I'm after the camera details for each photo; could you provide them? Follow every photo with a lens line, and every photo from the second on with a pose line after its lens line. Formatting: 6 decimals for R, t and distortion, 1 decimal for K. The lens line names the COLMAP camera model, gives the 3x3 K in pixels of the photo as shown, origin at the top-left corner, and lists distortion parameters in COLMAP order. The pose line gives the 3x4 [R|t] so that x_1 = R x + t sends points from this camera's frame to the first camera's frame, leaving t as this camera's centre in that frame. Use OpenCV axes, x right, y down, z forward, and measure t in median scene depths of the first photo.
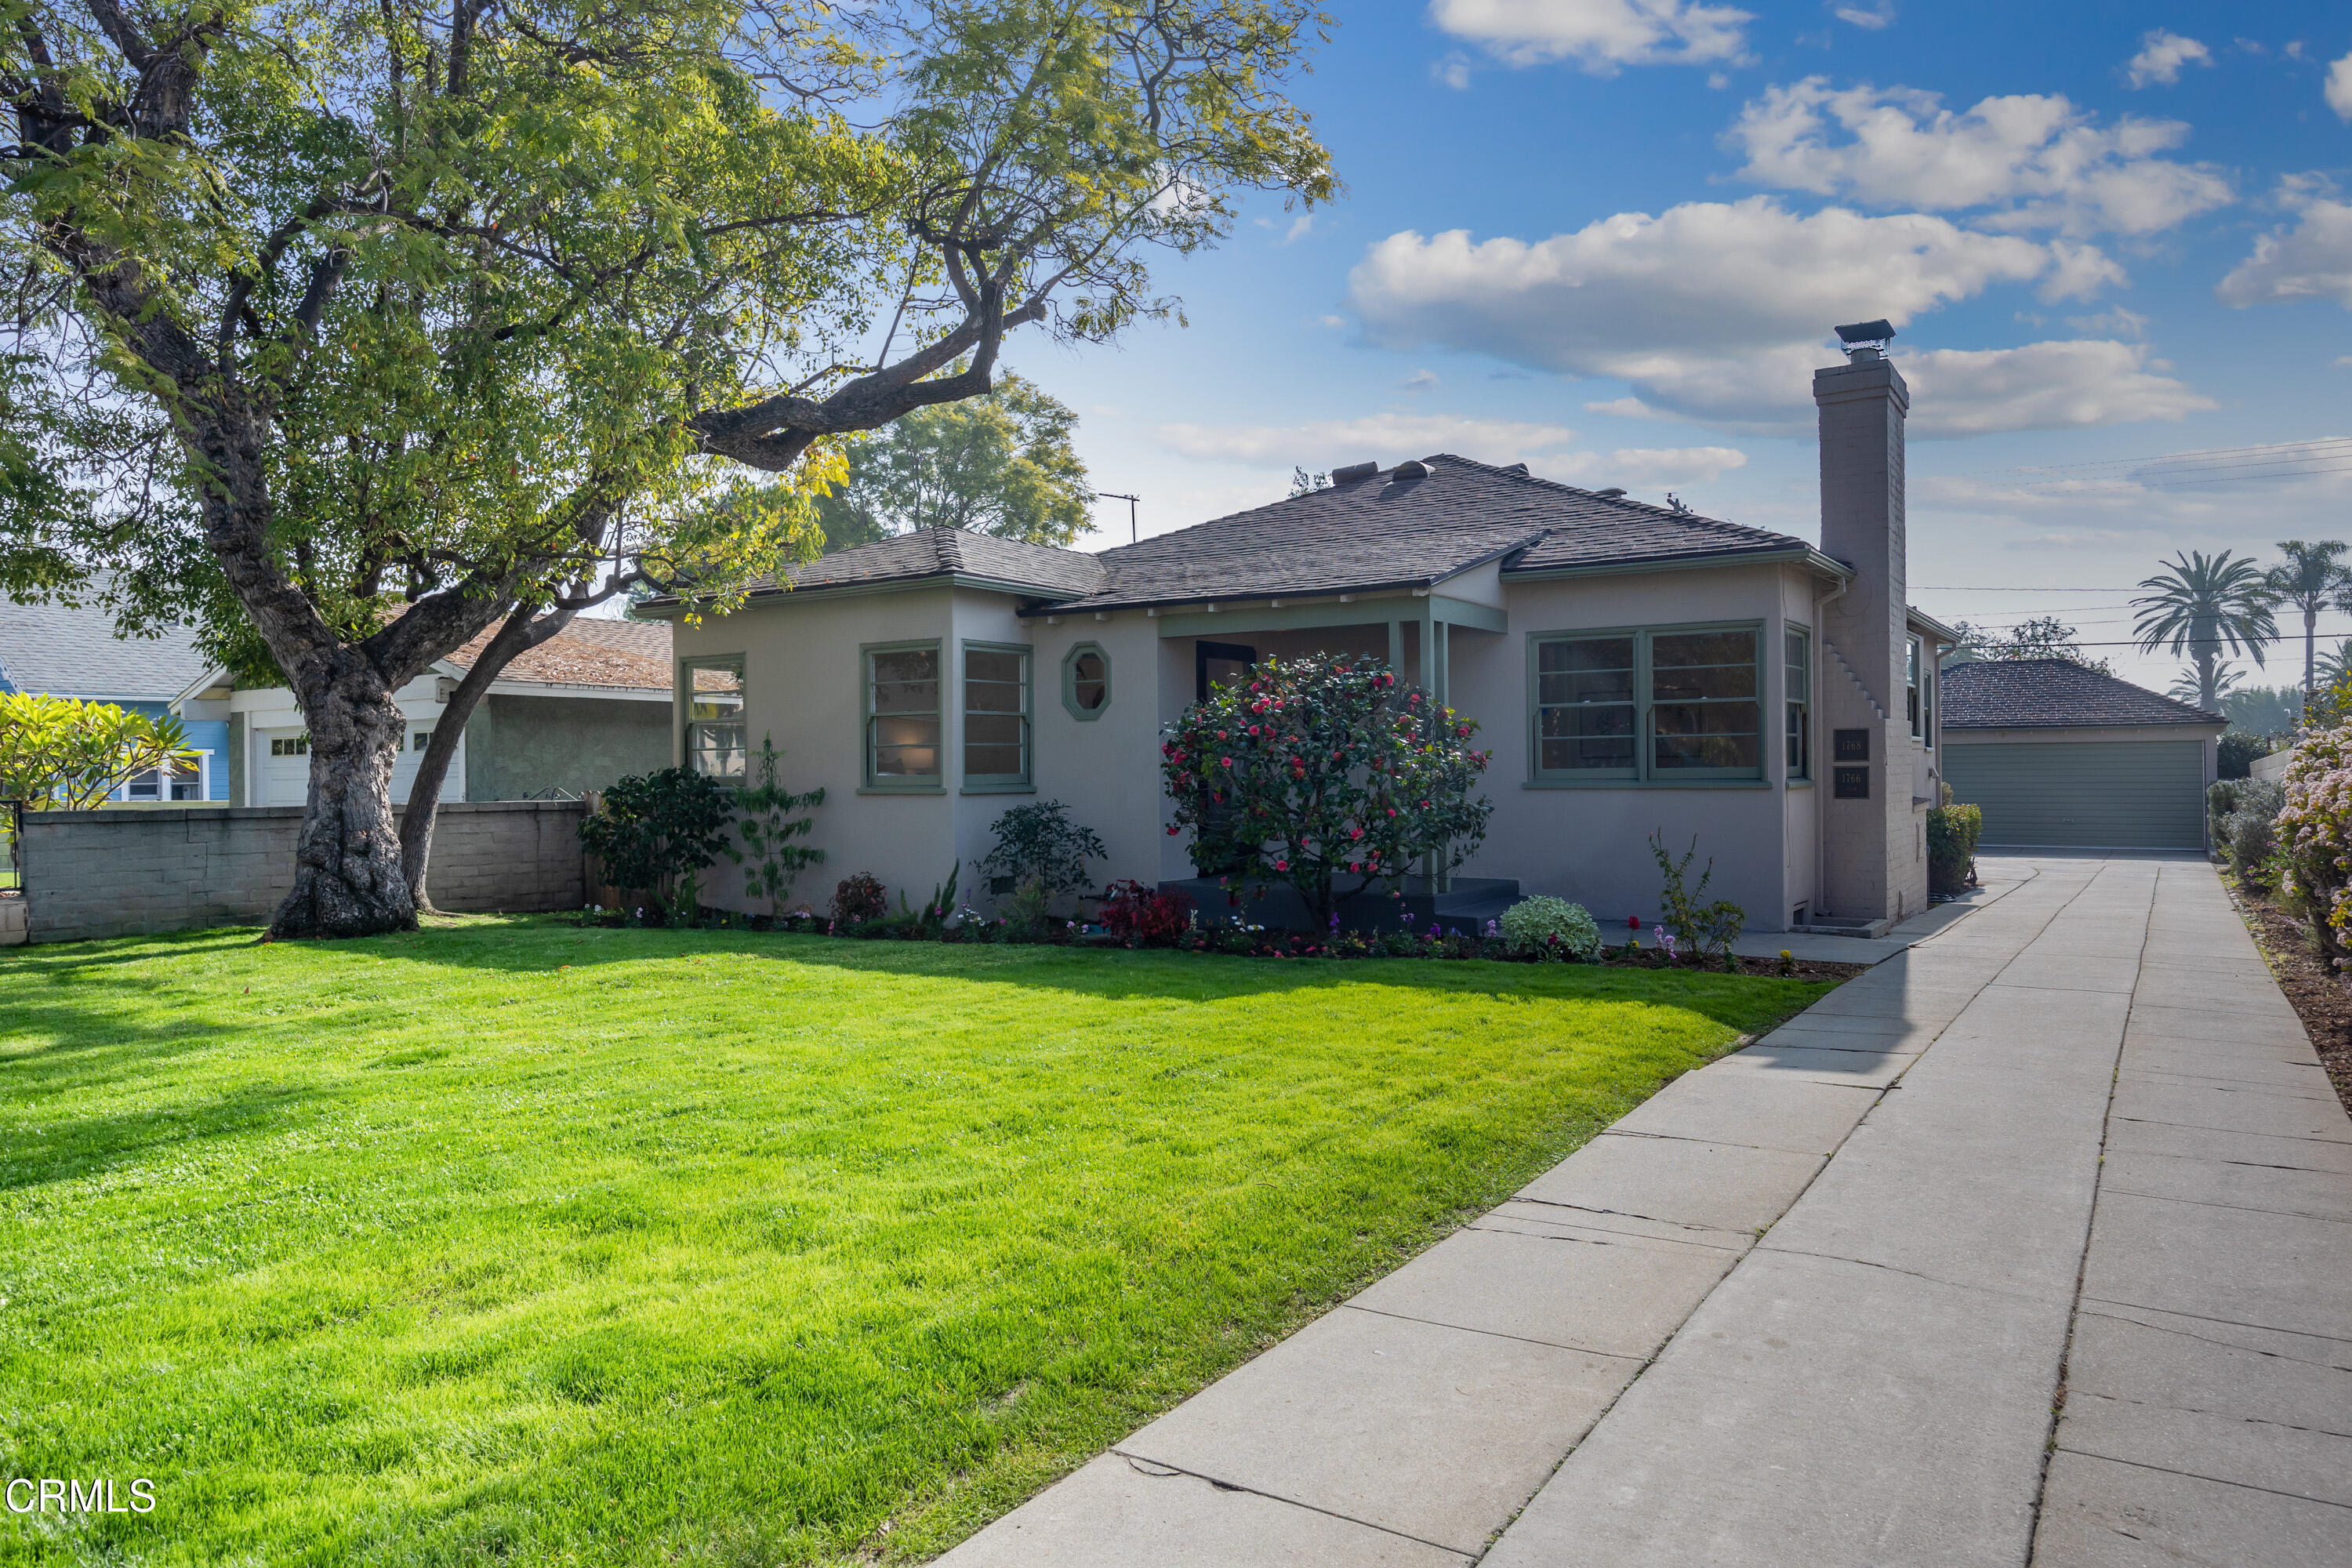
lens RADIAL K [[1534.2, 0, 1171.6], [0, 1534.2, 781.1], [0, 0, 1]] dist [0.008041, 0.001736]
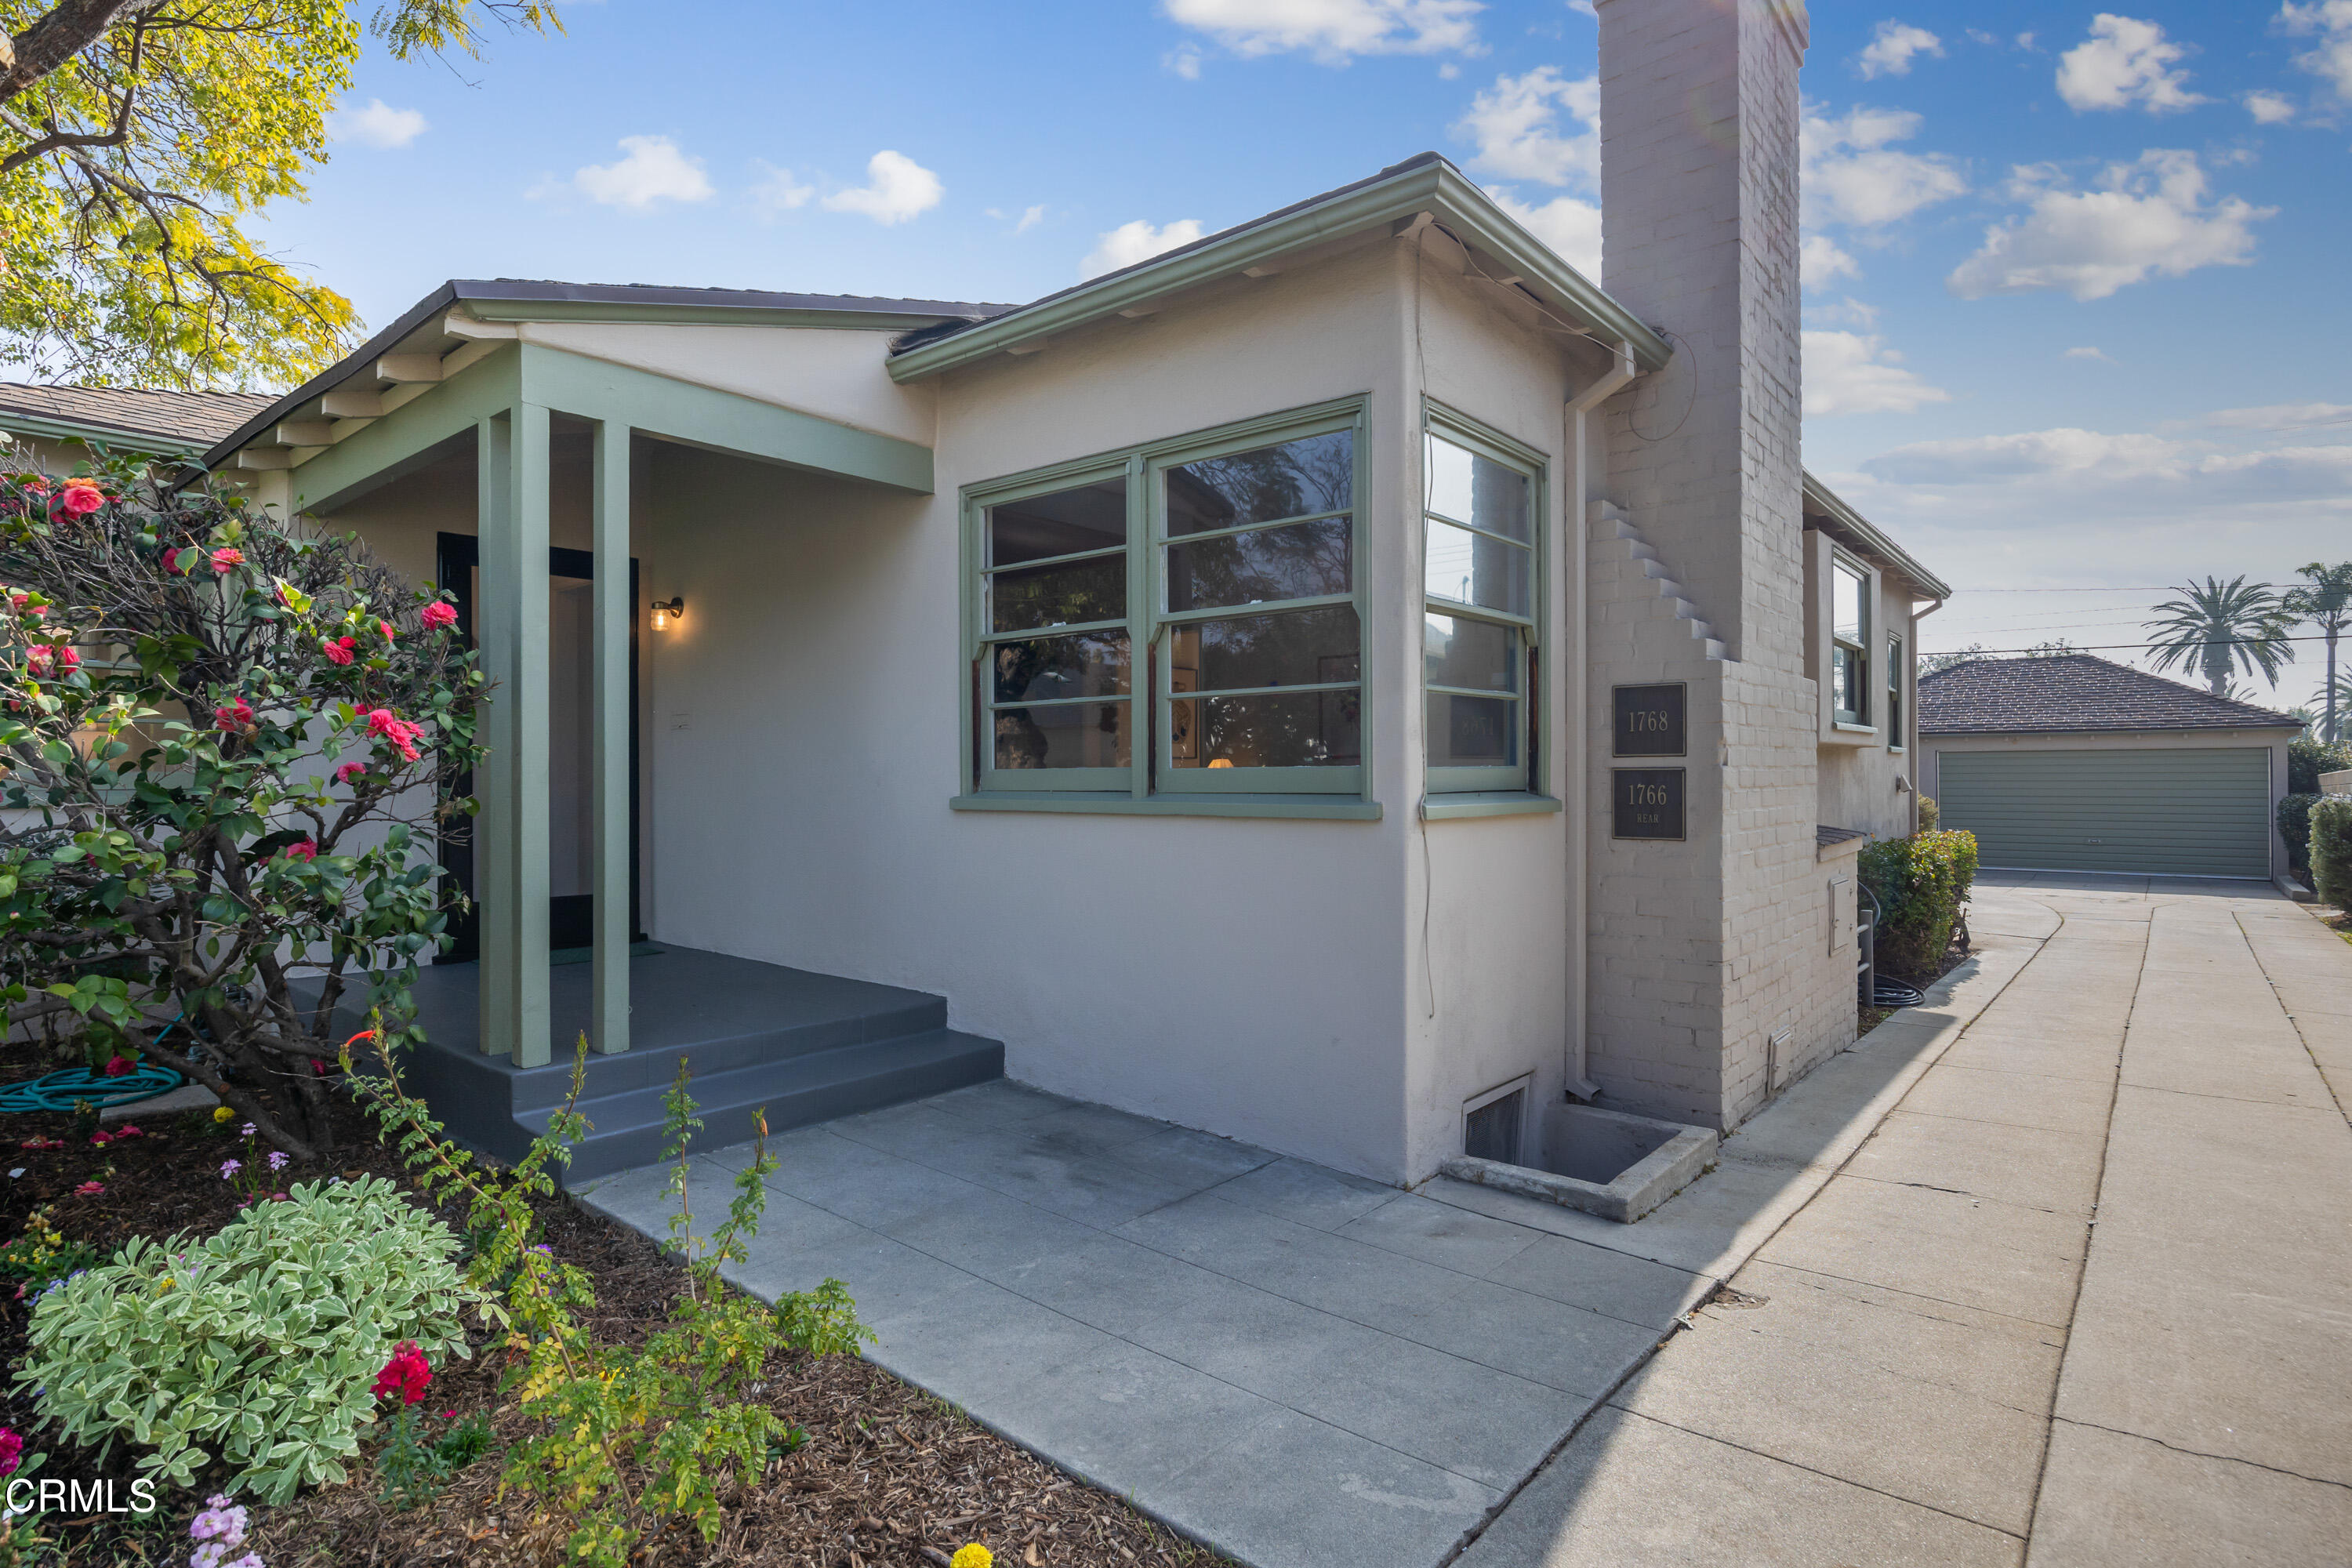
lens RADIAL K [[1212.0, 0, 1180.9], [0, 1212.0, 783.6], [0, 0, 1]] dist [-0.003883, -0.000464]
pose [[0.994042, 0.007665, -0.108726, 0.146742], [-0.007815, 0.999969, -0.000955, -0.001504], [0.108715, 0.001799, 0.994071, 0.269137]]
